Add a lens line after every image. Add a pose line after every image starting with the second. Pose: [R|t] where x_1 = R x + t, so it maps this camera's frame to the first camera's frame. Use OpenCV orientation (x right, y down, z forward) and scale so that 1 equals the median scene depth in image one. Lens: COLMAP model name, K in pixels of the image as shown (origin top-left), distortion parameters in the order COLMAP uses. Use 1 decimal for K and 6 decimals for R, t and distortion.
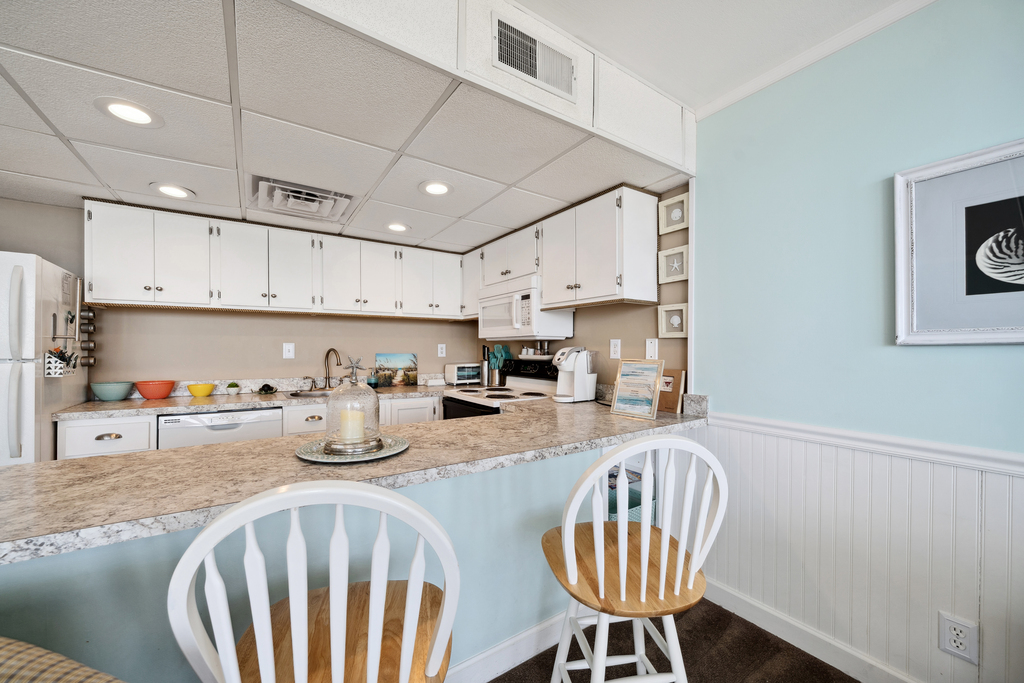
lens RADIAL K [[383.9, 0, 493.3], [0, 383.9, 350.1], [0, 0, 1]] dist [-0.002834, -0.000481]
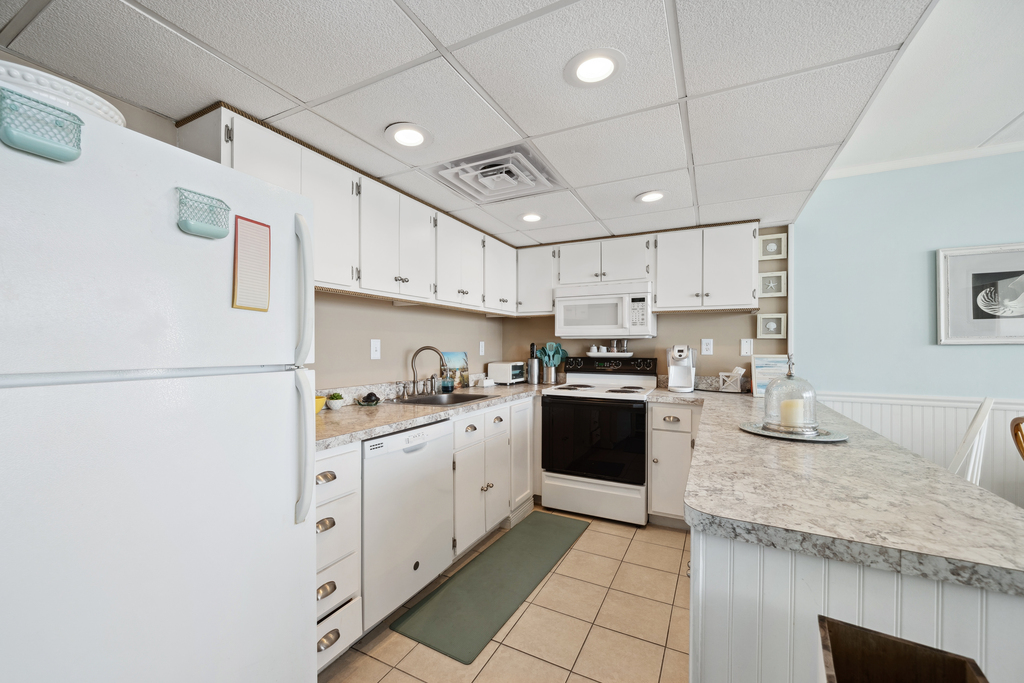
lens RADIAL K [[413.6, 0, 496.0], [0, 413.6, 345.6], [0, 0, 1]] dist [-0.002202, -0.000411]
pose [[0.870780, 0.000280, 0.491673, -0.850688], [0.001820, 0.999991, -0.003792, -0.002622], [-0.491669, 0.004197, 0.870772, 0.165876]]
